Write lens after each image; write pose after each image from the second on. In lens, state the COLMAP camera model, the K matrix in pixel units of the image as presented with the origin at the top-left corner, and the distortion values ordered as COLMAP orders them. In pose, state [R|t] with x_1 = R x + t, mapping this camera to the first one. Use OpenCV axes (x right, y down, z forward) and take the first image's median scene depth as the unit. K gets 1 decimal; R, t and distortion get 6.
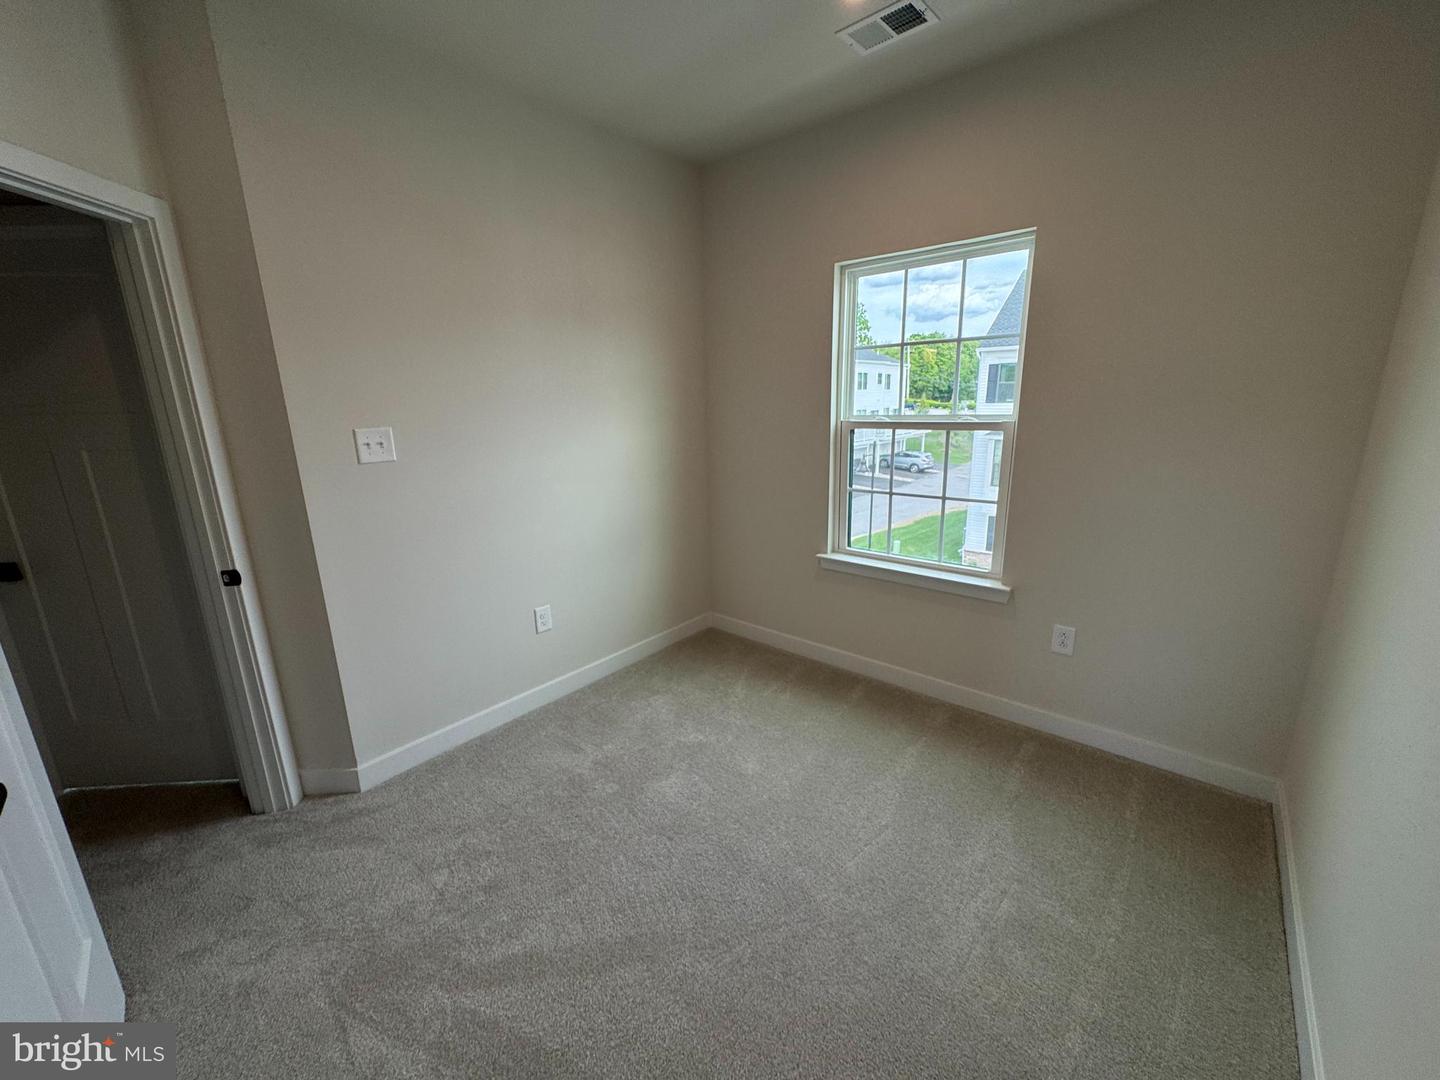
lens RADIAL K [[576.5, 0, 720.0], [0, 576.5, 540.0], [0, 0, 1]] dist [-0.000624, 0.000000]
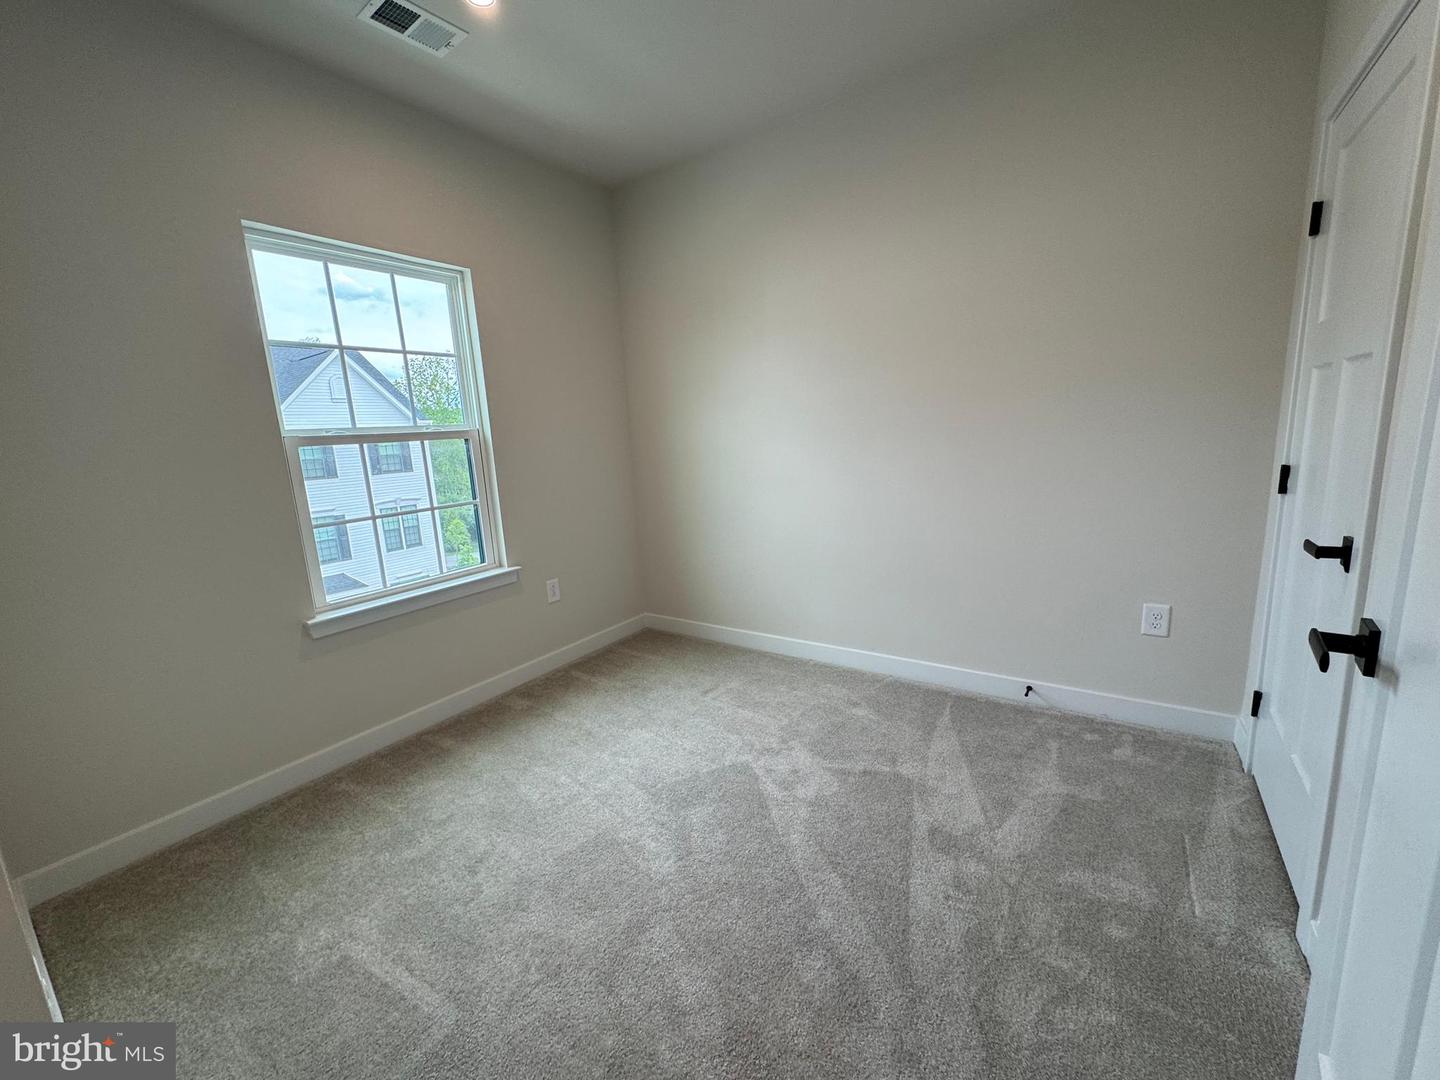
lens RADIAL K [[576.5, 0, 720.0], [0, 576.5, 540.0], [0, 0, 1]] dist [-0.000624, 0.000000]
pose [[-0.104927, -0.165508, 0.980611, -0.703219], [0.288513, 0.938579, 0.189286, -0.074447], [-0.951709, 0.302780, -0.050731, 0.647199]]
